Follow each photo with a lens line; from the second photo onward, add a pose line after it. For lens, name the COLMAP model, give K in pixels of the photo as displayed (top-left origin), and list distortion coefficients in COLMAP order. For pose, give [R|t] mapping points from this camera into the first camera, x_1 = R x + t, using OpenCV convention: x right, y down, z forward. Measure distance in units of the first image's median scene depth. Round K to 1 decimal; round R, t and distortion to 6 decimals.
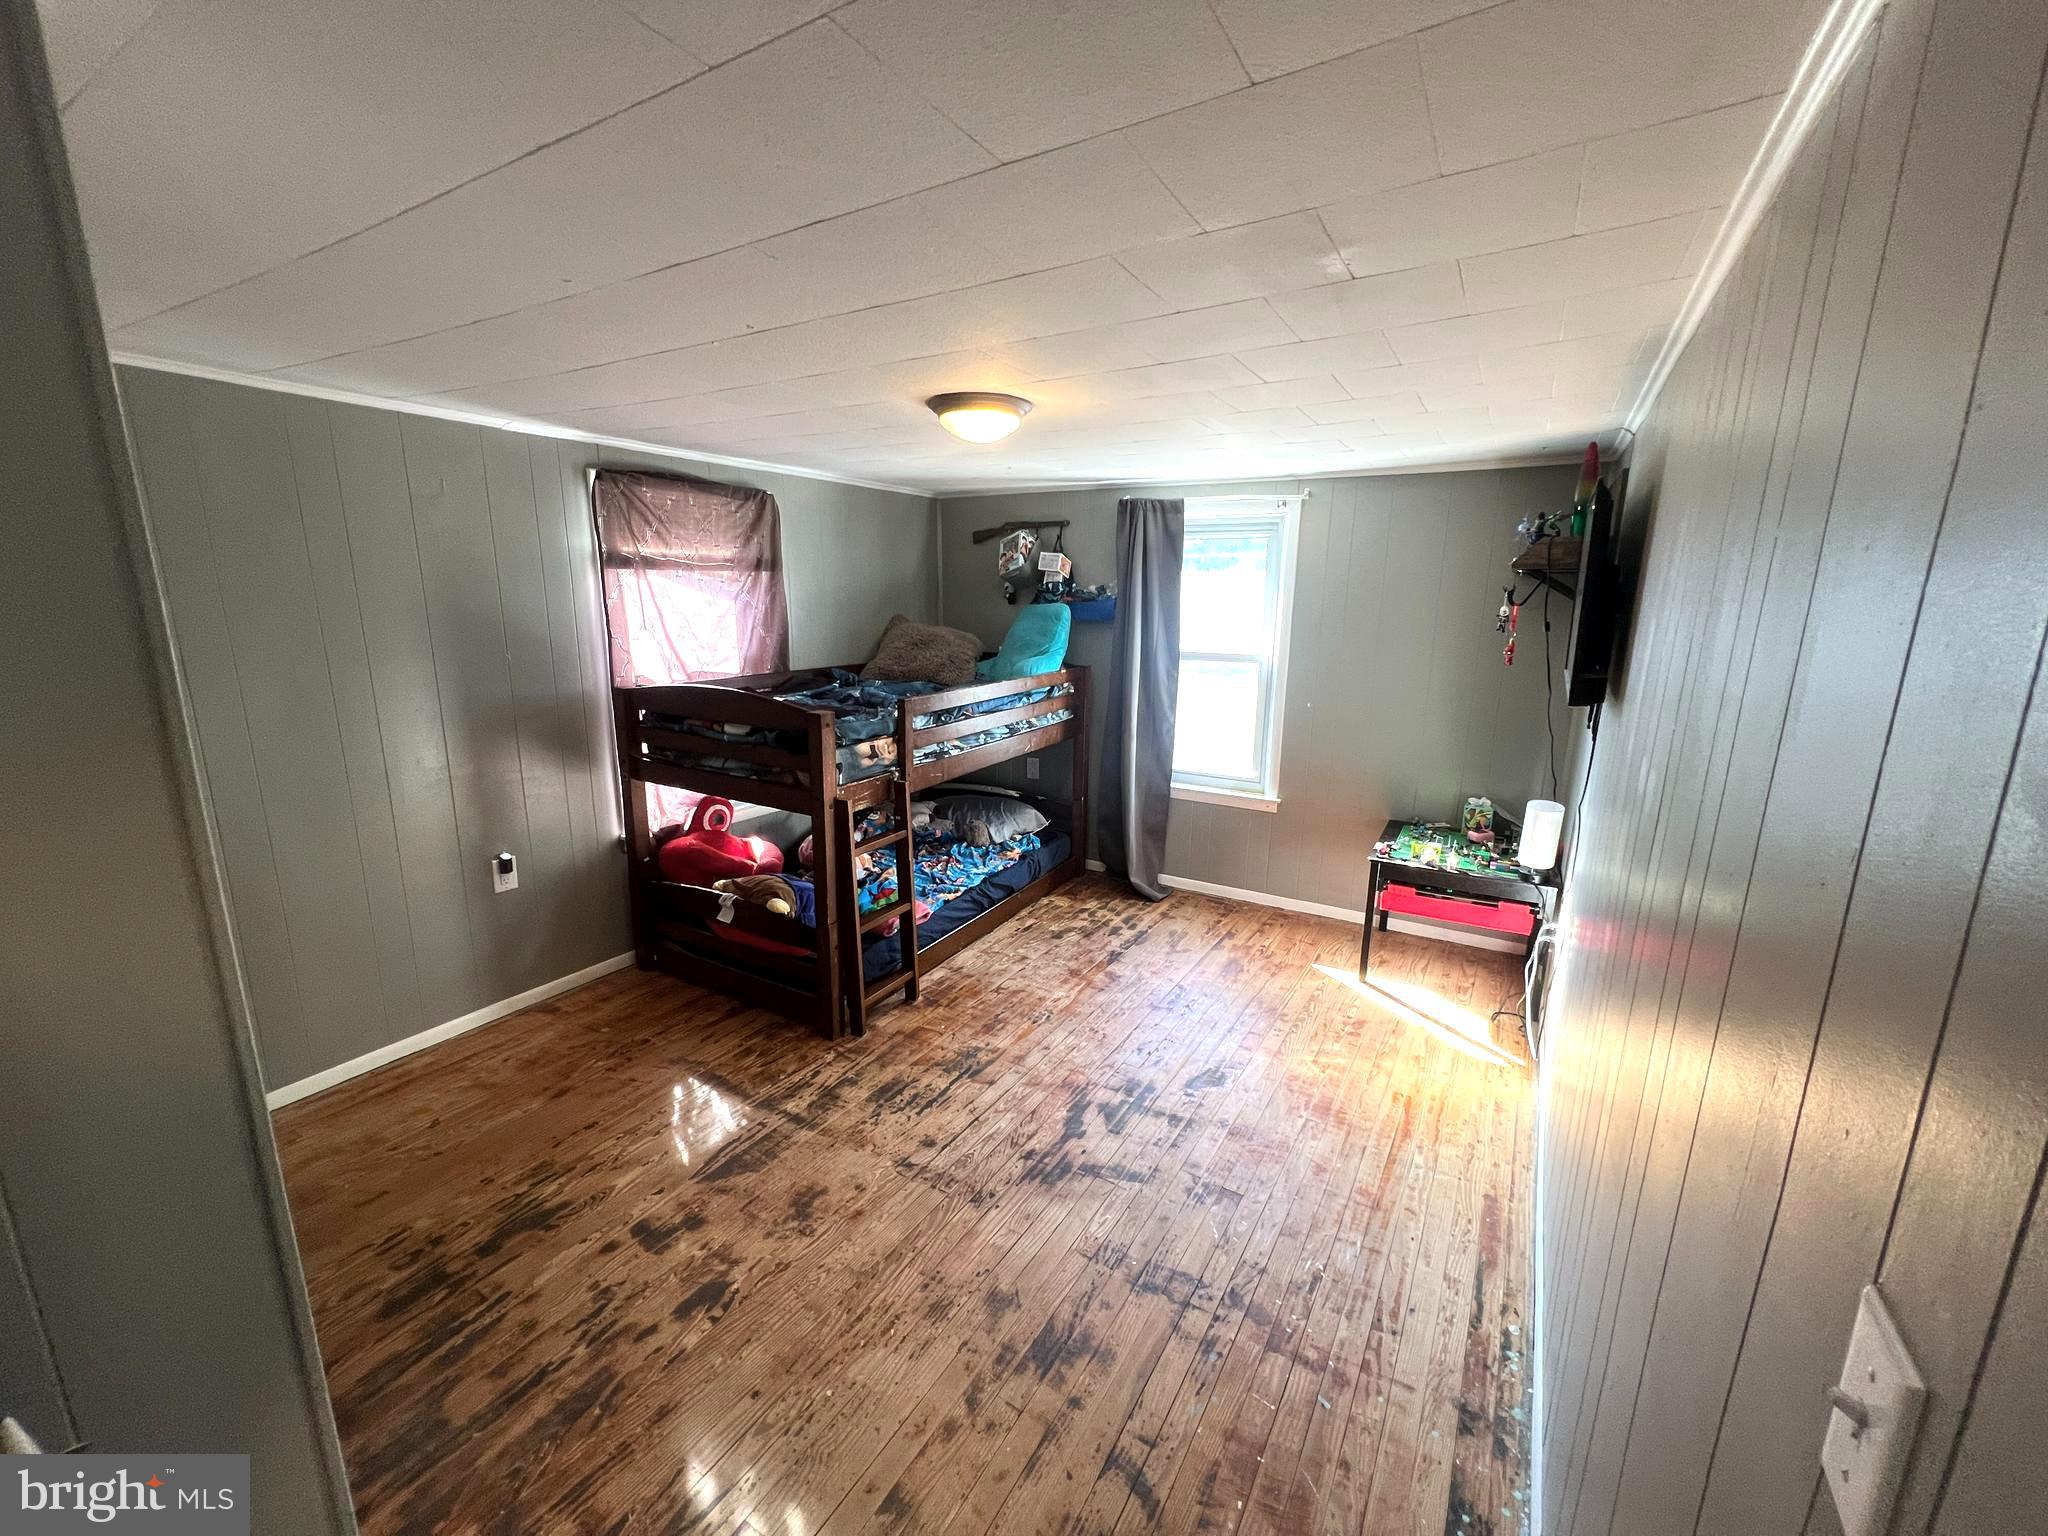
lens RADIAL K [[815.6, 0, 1022.1], [0, 815.6, 768.4], [0, 0, 1]] dist [0.000643, 0.000058]
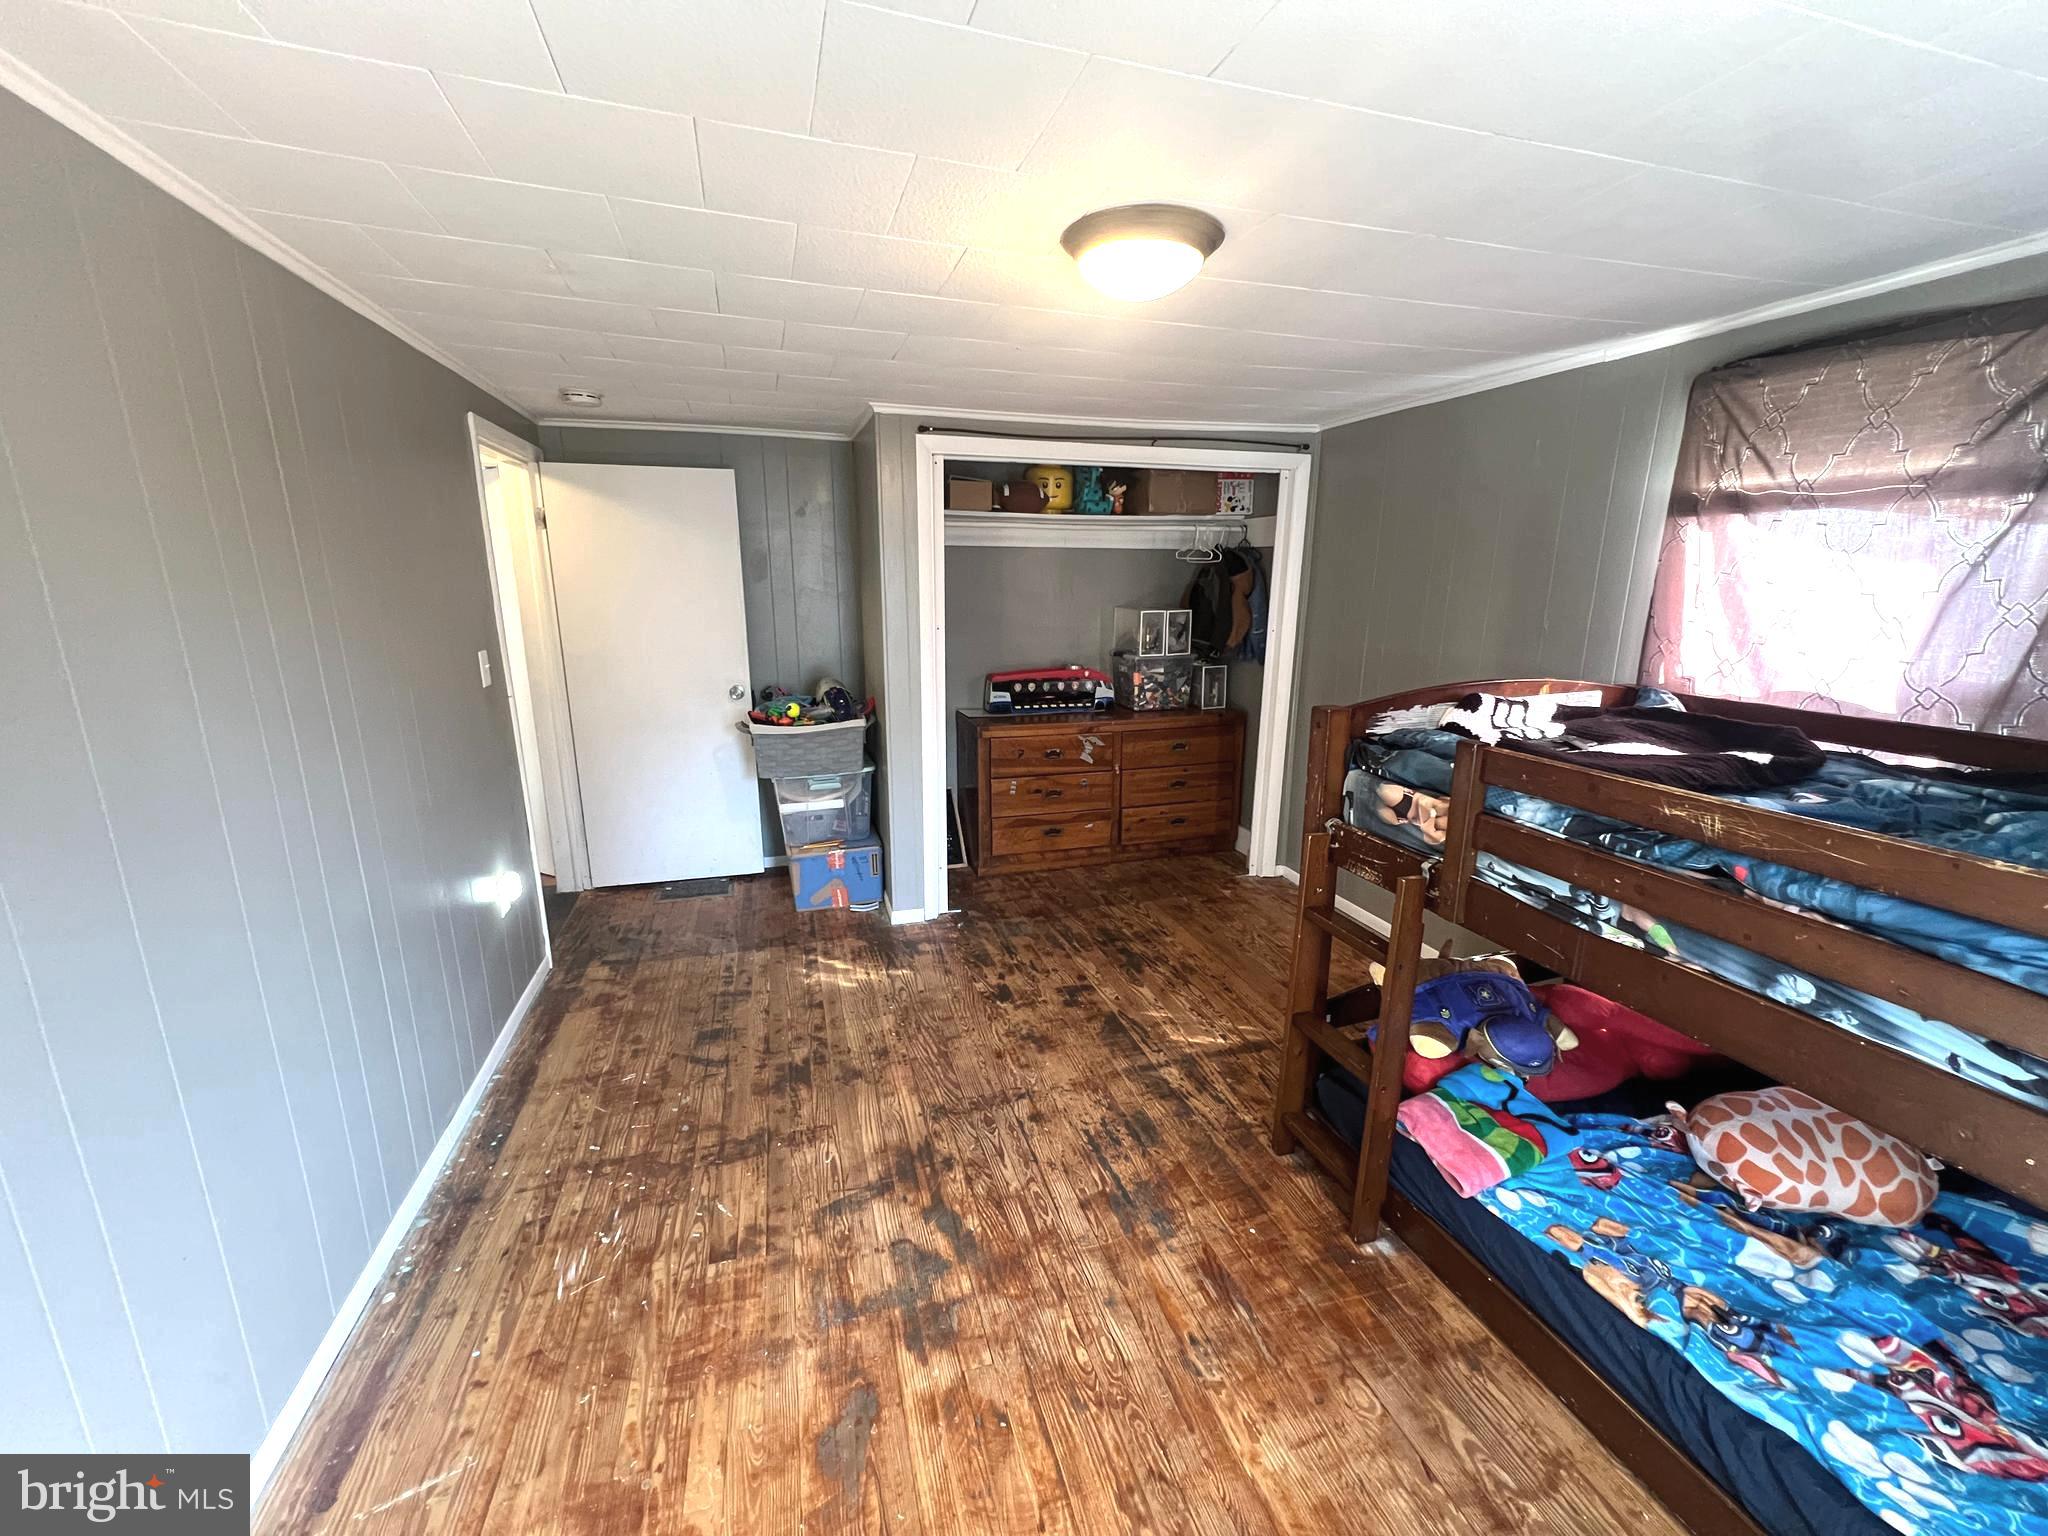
lens RADIAL K [[815.6, 0, 1020.2], [0, 815.6, 764.4], [0, 0, 1]] dist [0.000643, 0.000058]
pose [[-0.654882, 0.159325, -0.738746, 0.514063], [-0.177006, 0.917996, 0.354896, -0.246890], [0.734710, 0.363178, -0.572978, 1.317568]]
